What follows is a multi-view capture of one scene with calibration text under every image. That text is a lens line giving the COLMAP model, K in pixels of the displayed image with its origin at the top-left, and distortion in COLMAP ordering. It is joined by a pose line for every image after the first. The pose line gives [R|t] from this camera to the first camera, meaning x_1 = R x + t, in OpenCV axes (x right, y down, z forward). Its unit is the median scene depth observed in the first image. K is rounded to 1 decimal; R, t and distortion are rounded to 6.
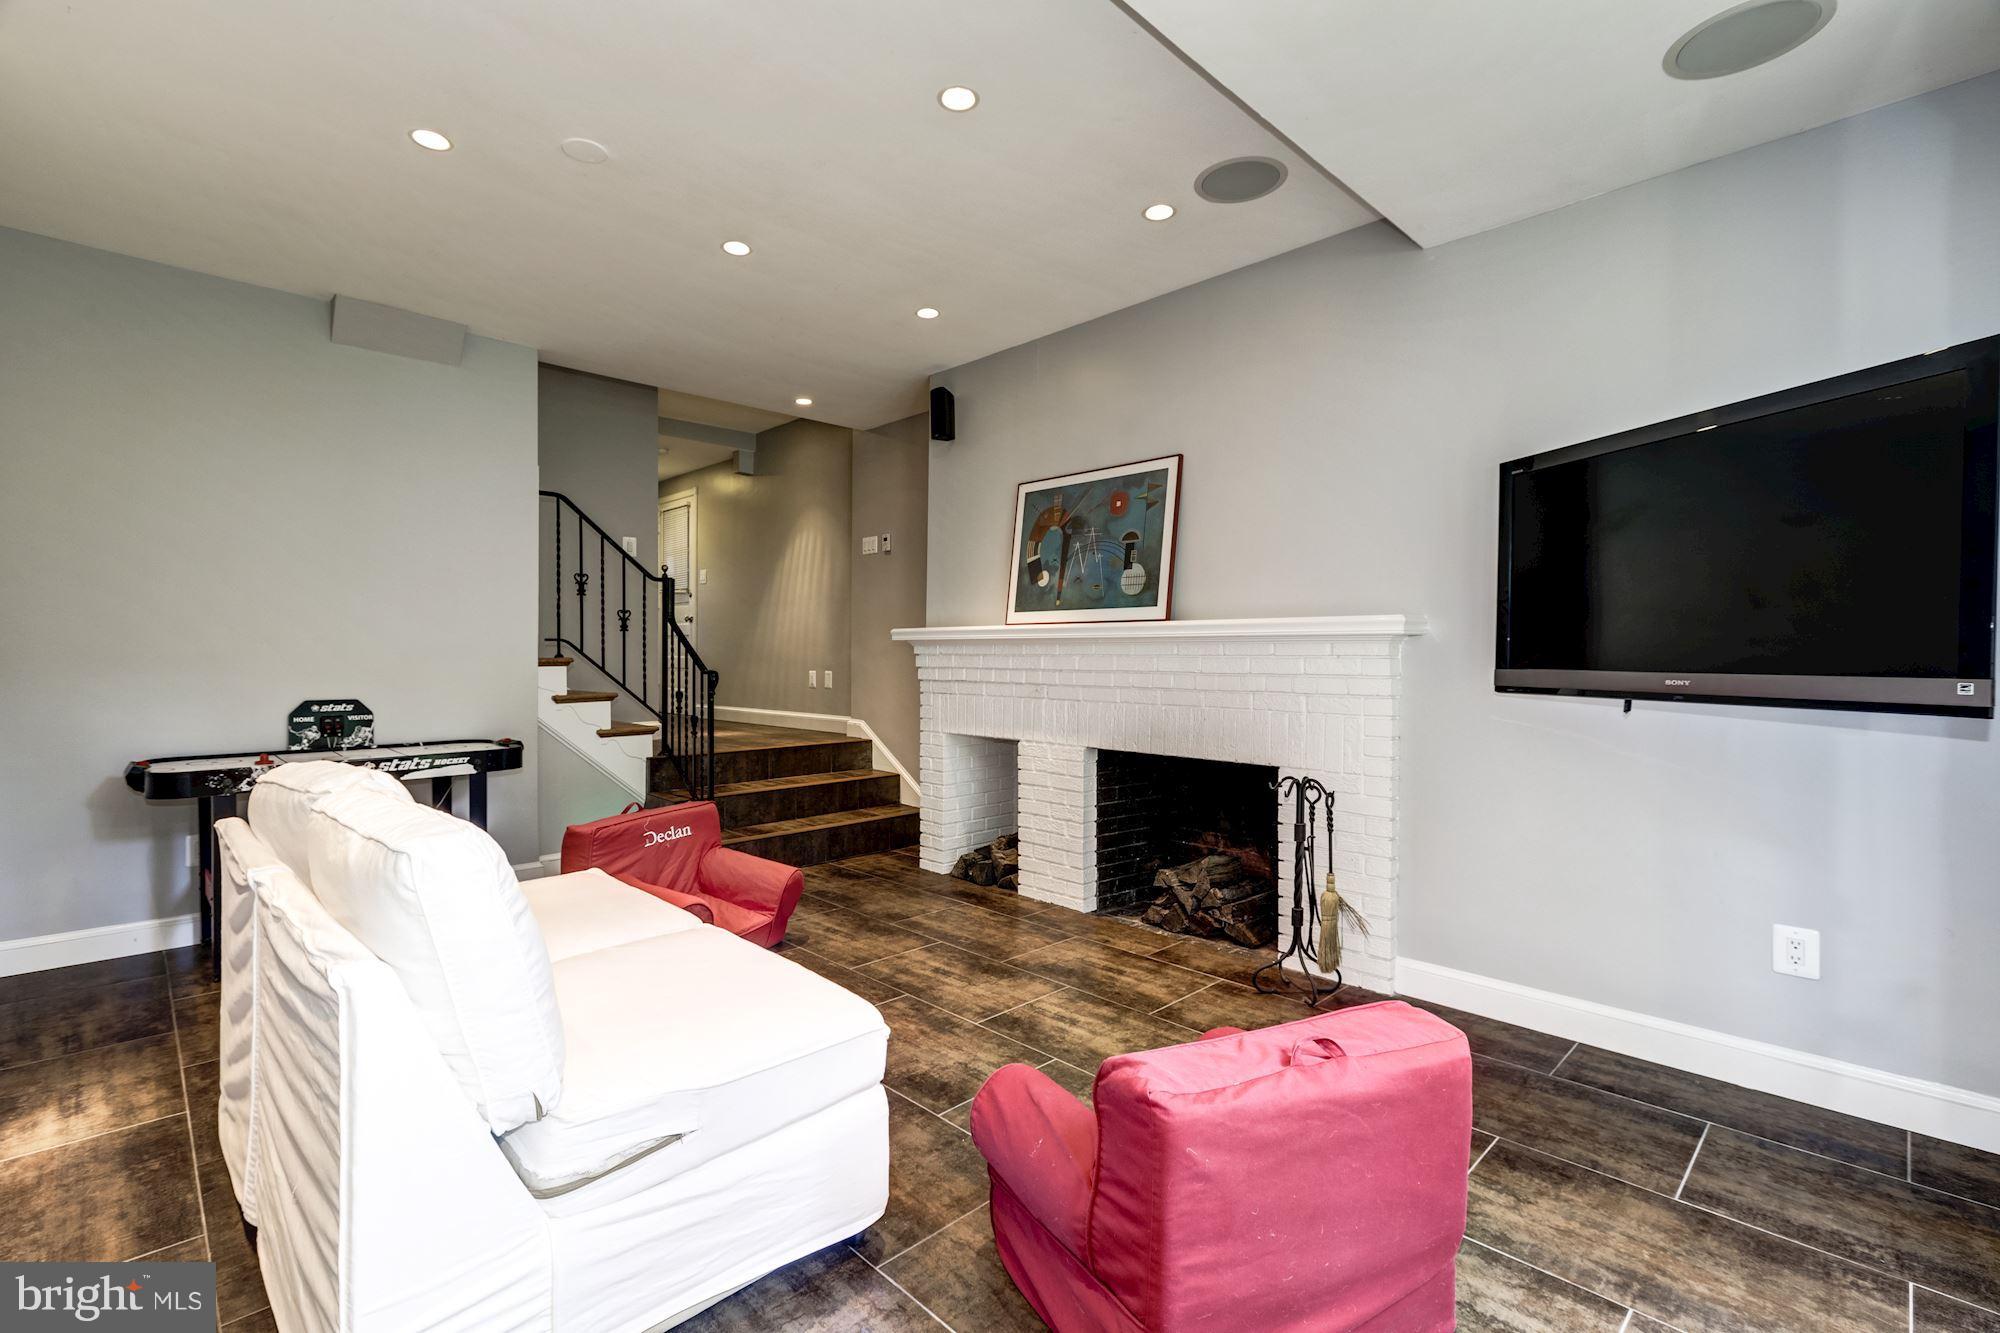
lens RADIAL K [[897.1, 0, 1014.3], [0, 897.1, 675.6], [0, 0, 1]] dist [0.003943, 0.001279]
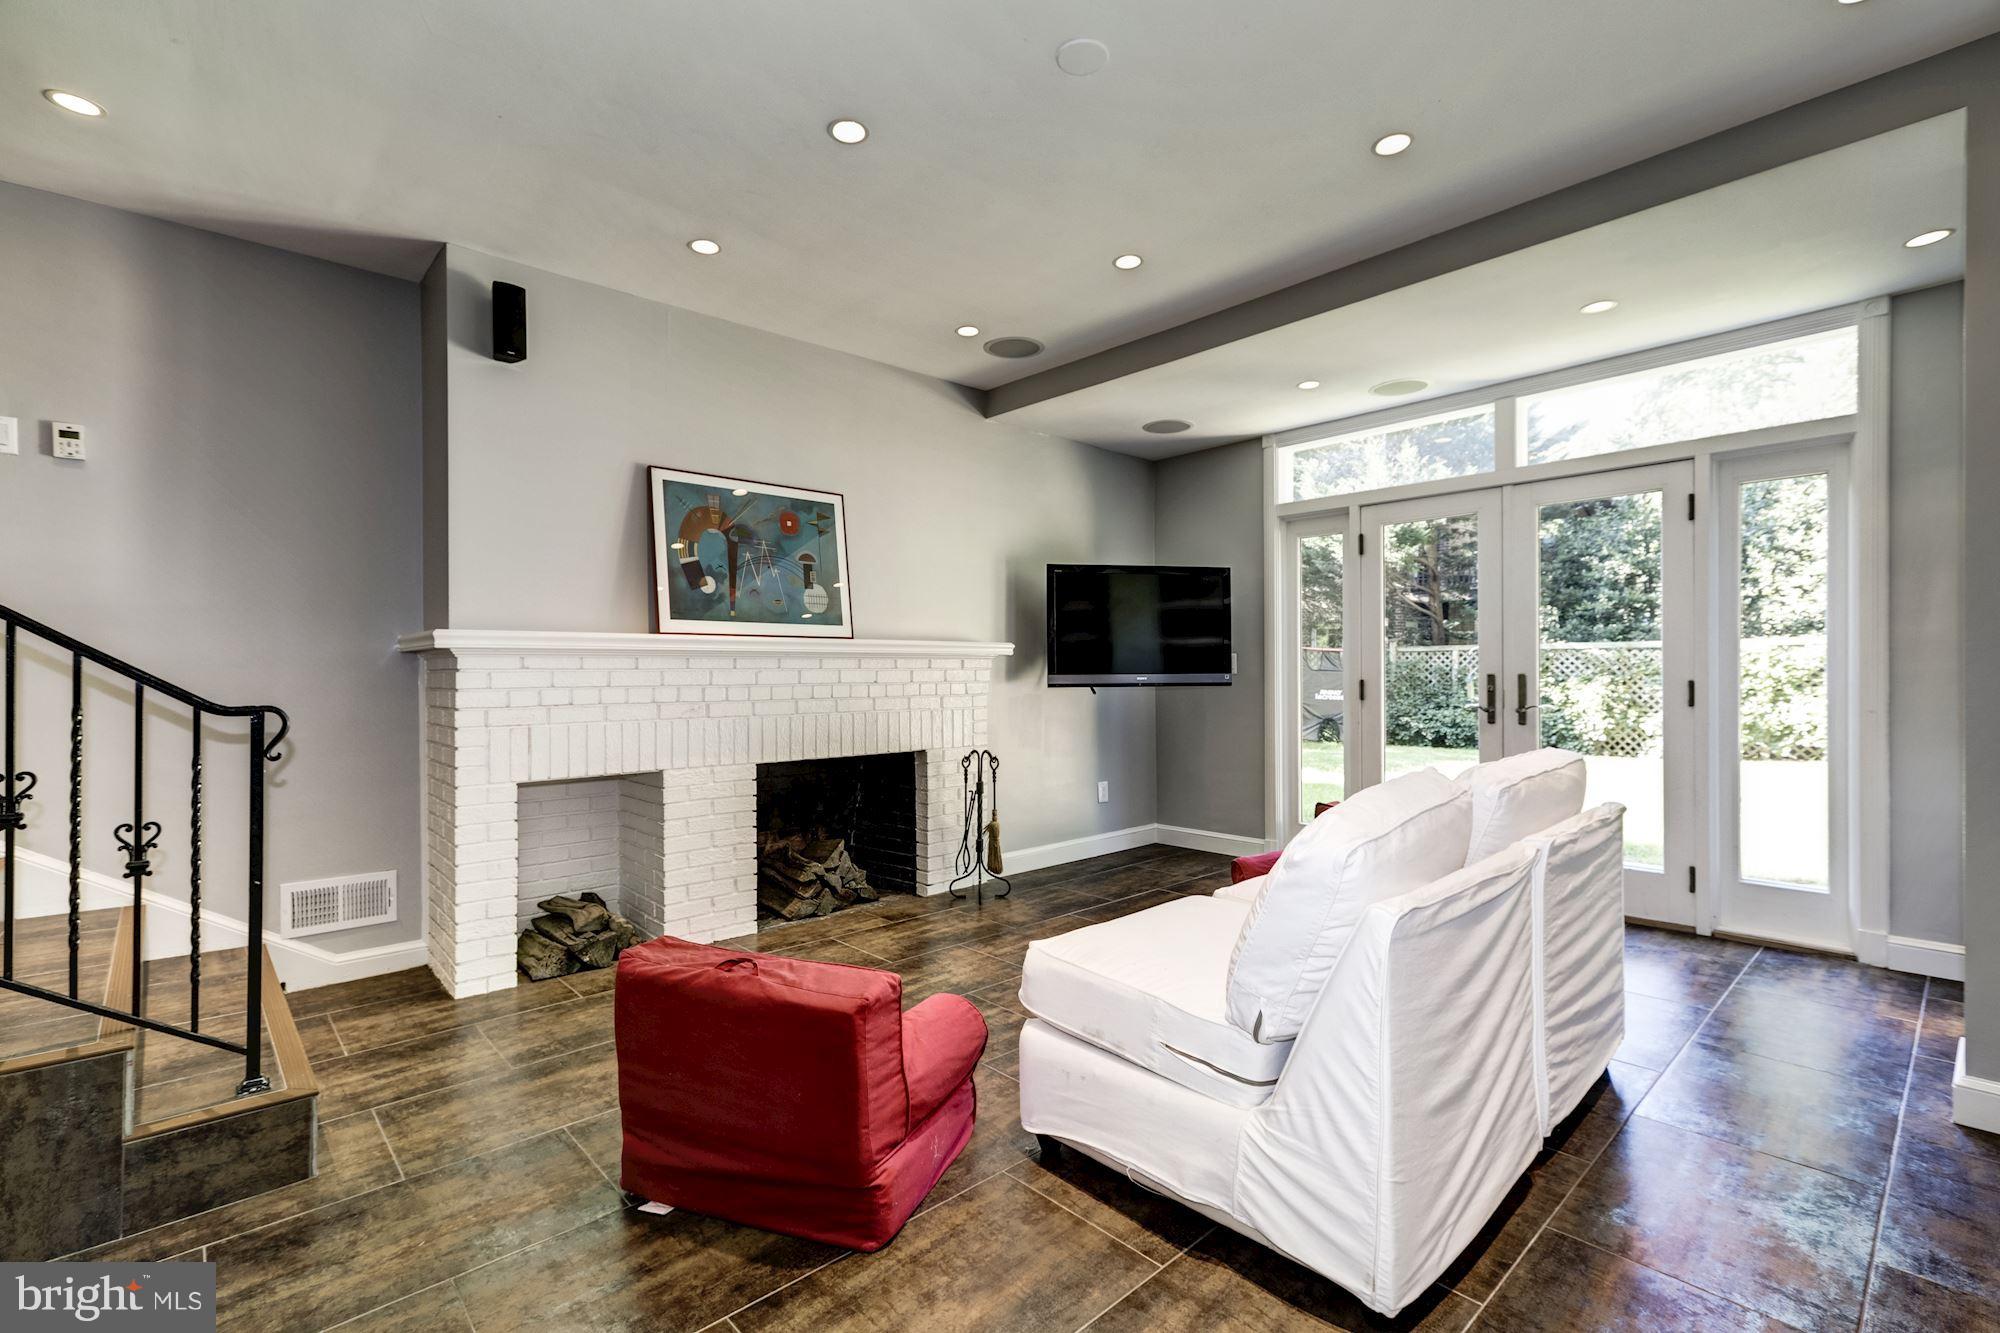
lens RADIAL K [[897.1, 0, 1014.1], [0, 897.1, 659.6], [0, 0, 1]] dist [0.003943, 0.001279]
pose [[0.025098, 0.008280, 0.999651, -0.937847], [0.028548, 0.999552, -0.008996, -0.016914], [-0.999277, 0.028764, 0.024851, 0.729389]]
